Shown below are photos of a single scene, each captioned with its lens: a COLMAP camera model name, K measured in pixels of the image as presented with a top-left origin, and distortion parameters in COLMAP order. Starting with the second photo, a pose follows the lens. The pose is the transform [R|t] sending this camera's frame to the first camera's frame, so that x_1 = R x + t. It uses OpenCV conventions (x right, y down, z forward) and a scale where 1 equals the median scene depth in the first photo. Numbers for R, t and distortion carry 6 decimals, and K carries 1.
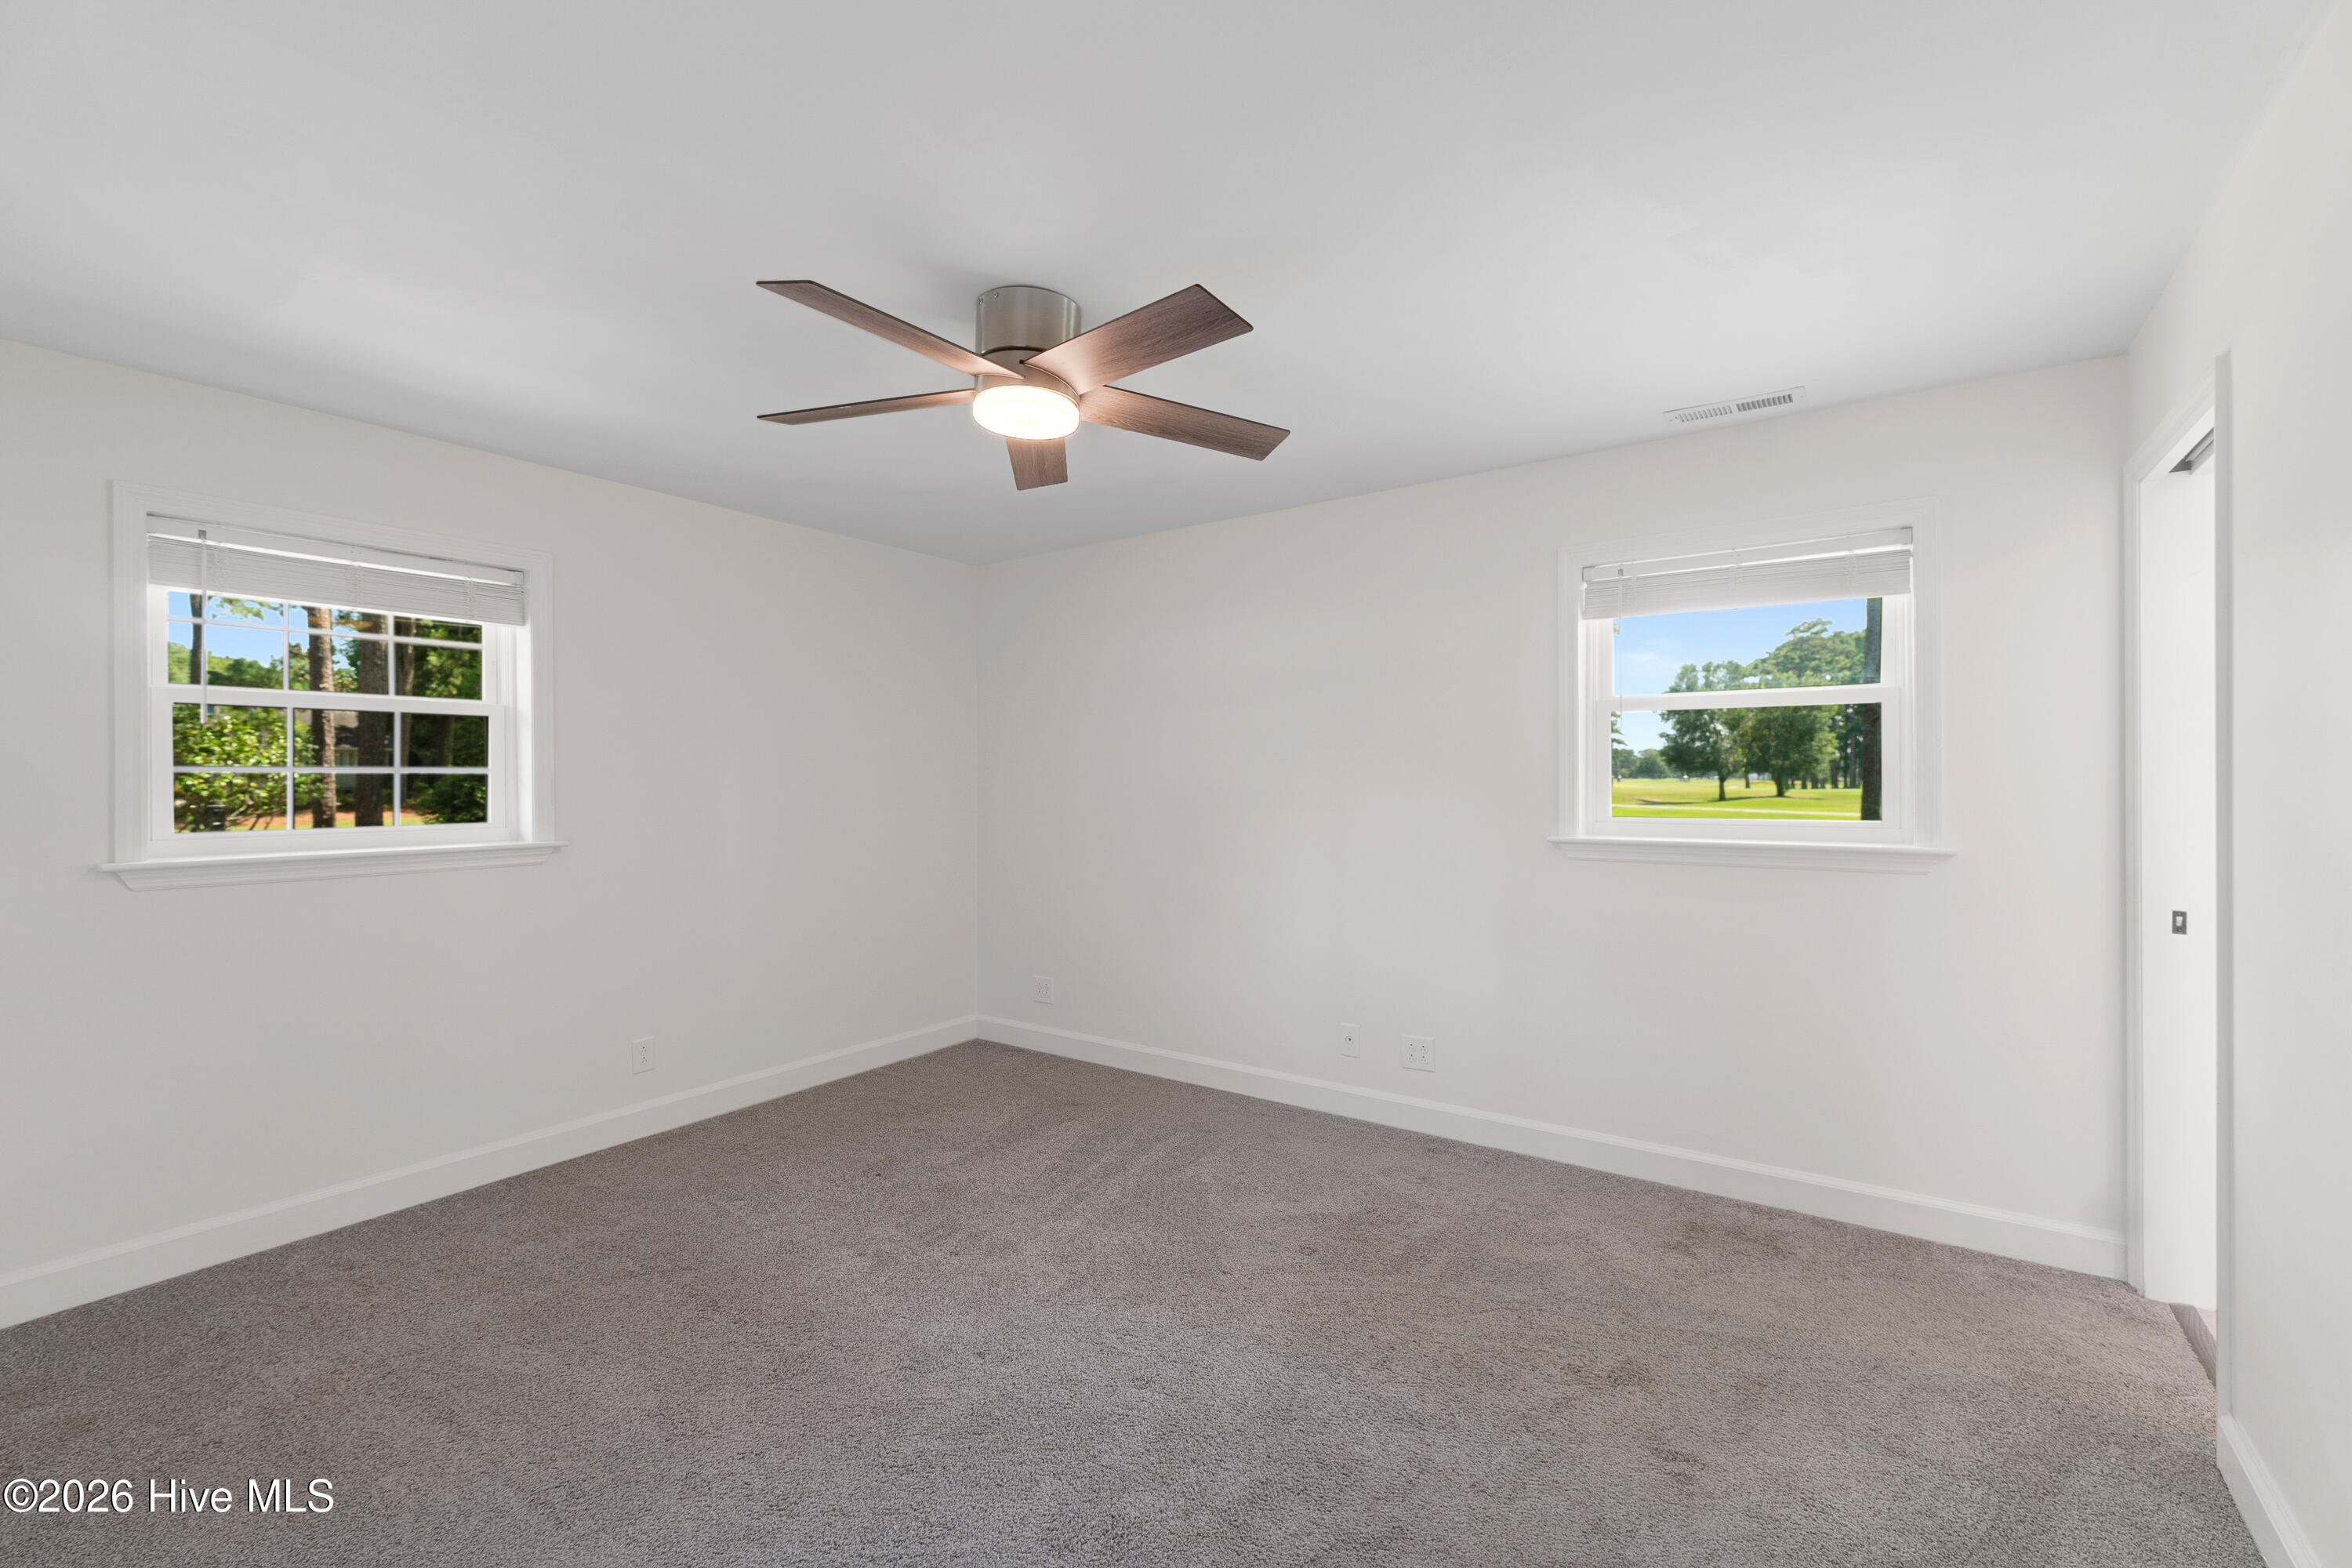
lens RADIAL K [[990.7, 0, 1176.0], [0, 990.7, 784.0], [0, 0, 1]] dist [0.000564, 0.000000]
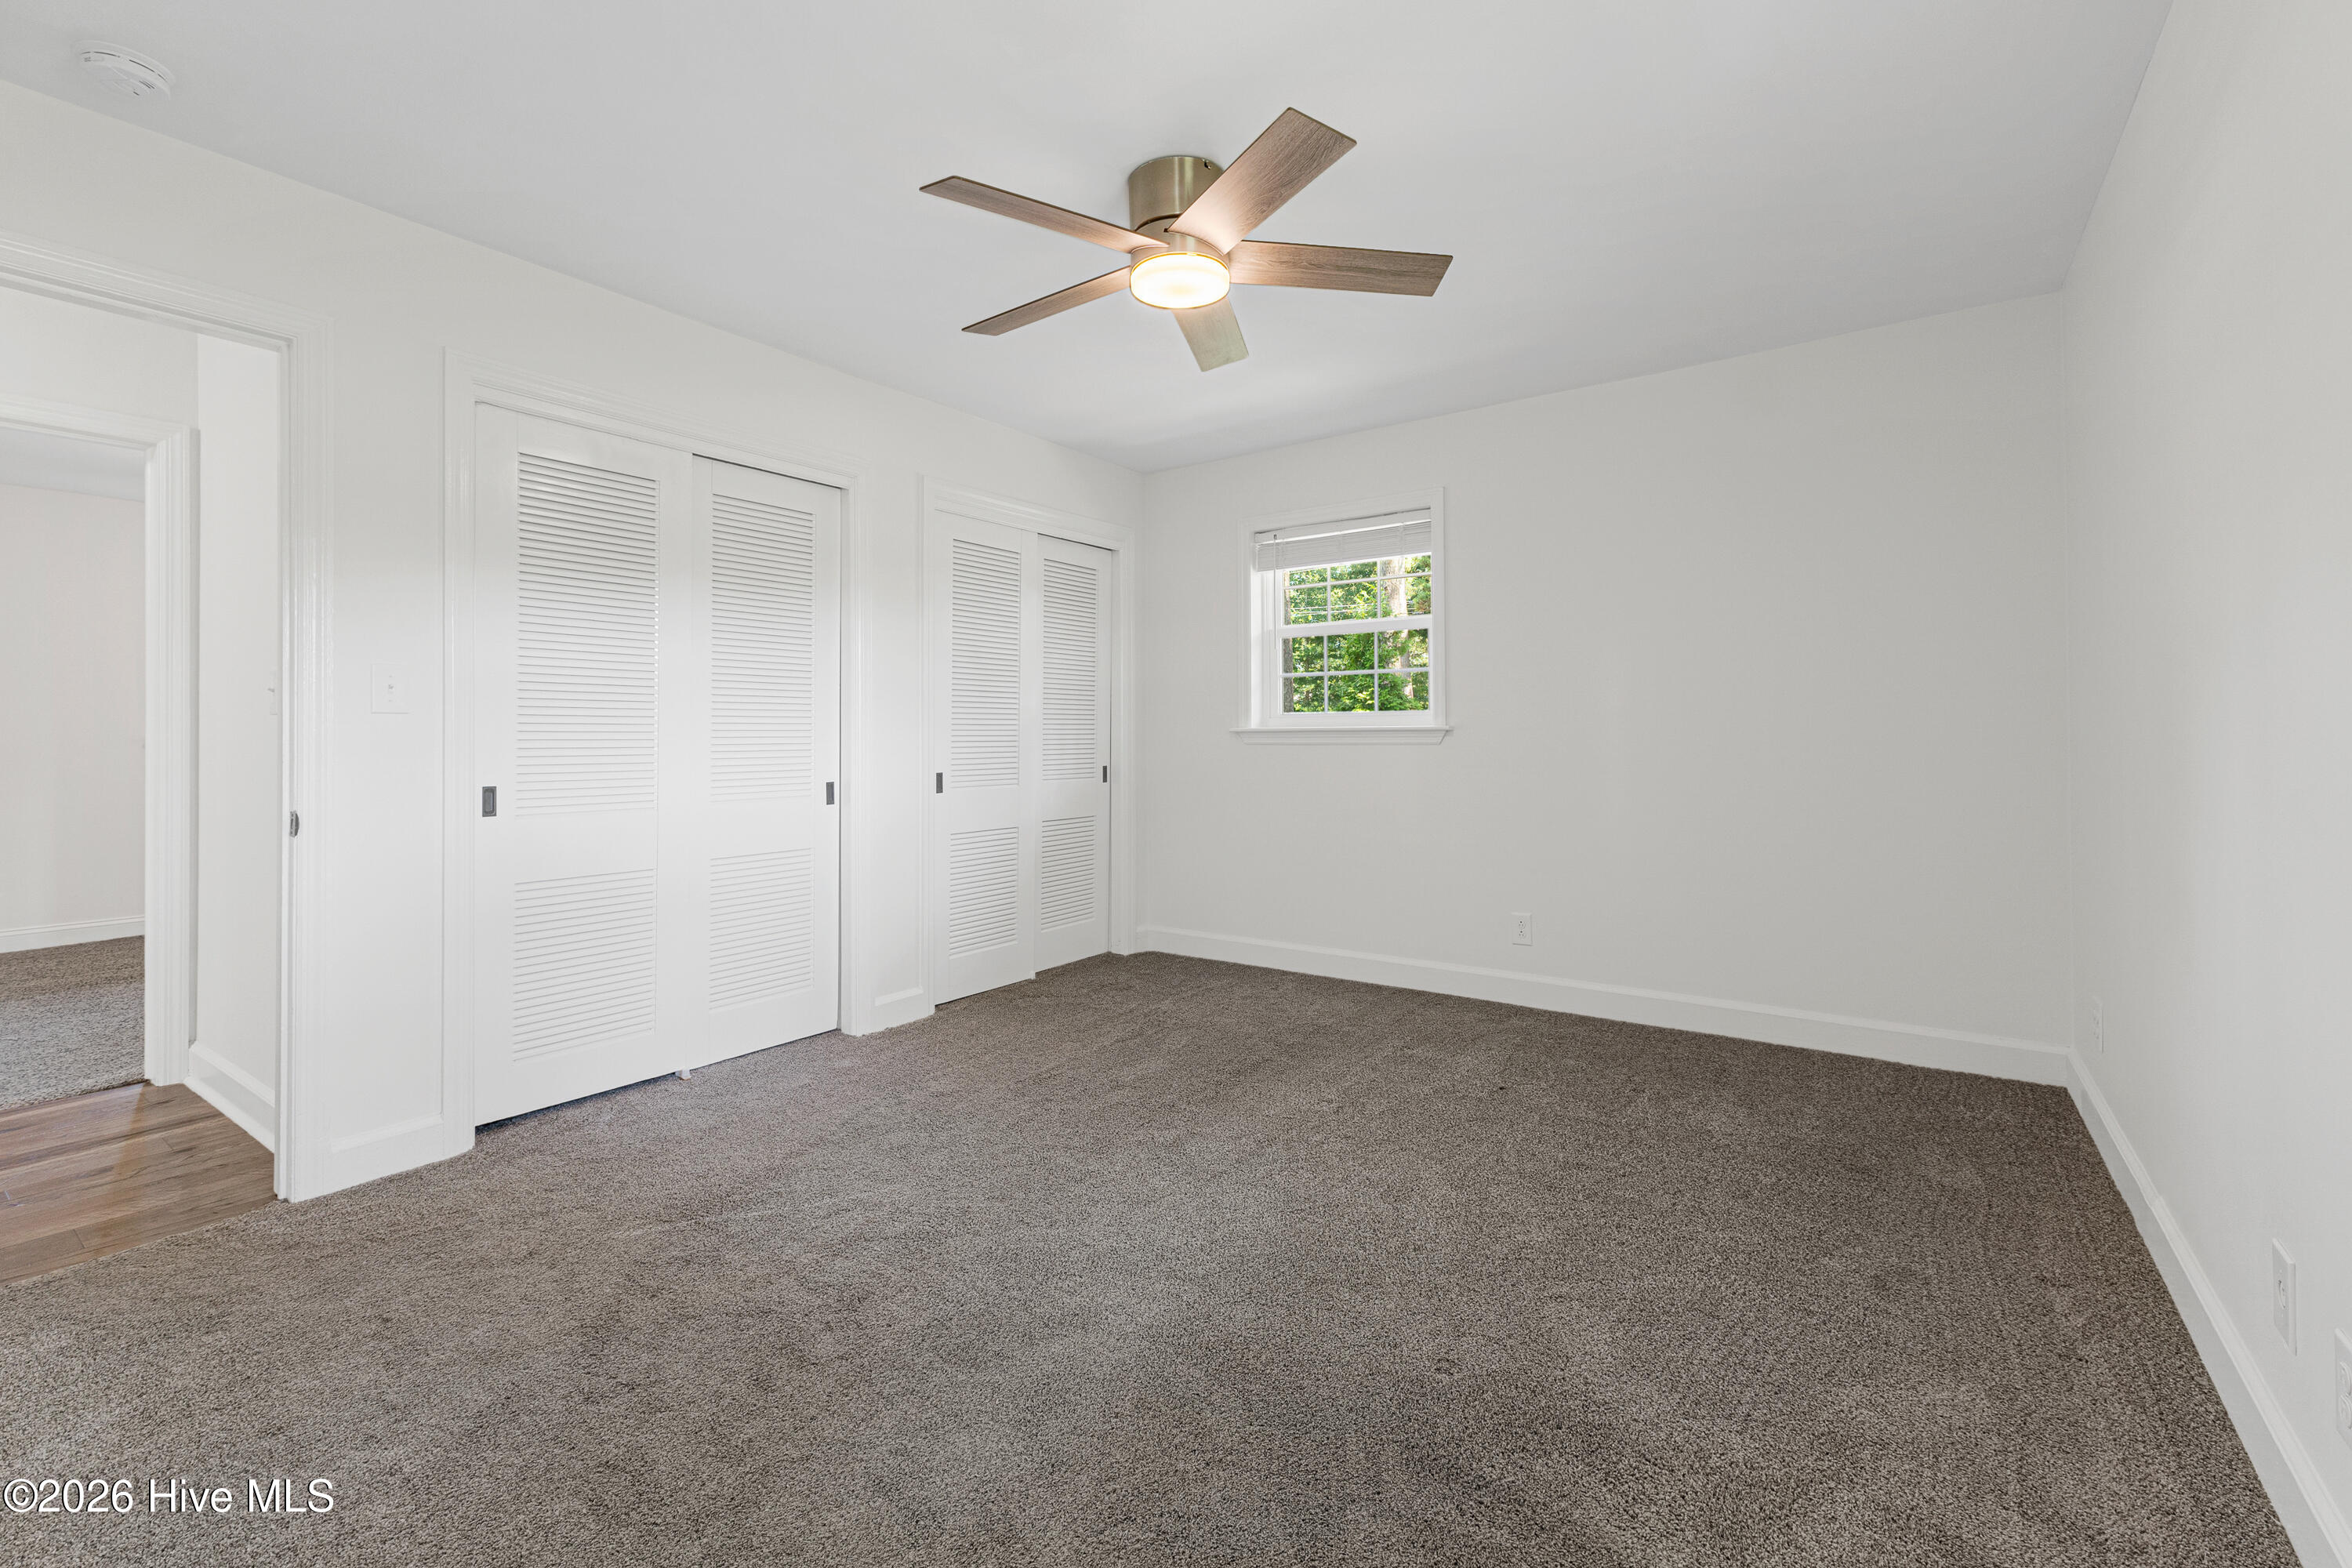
lens RADIAL K [[1013.7, 0, 1175.3], [0, 1013.7, 738.1], [0, 0, 1]] dist [0.000741, 0.000128]
pose [[0.001635, 0.007539, -0.999970, 0.749634], [-0.007696, 0.999942, 0.007526, 0.081526], [0.999969, 0.007684, 0.001693, 0.831969]]
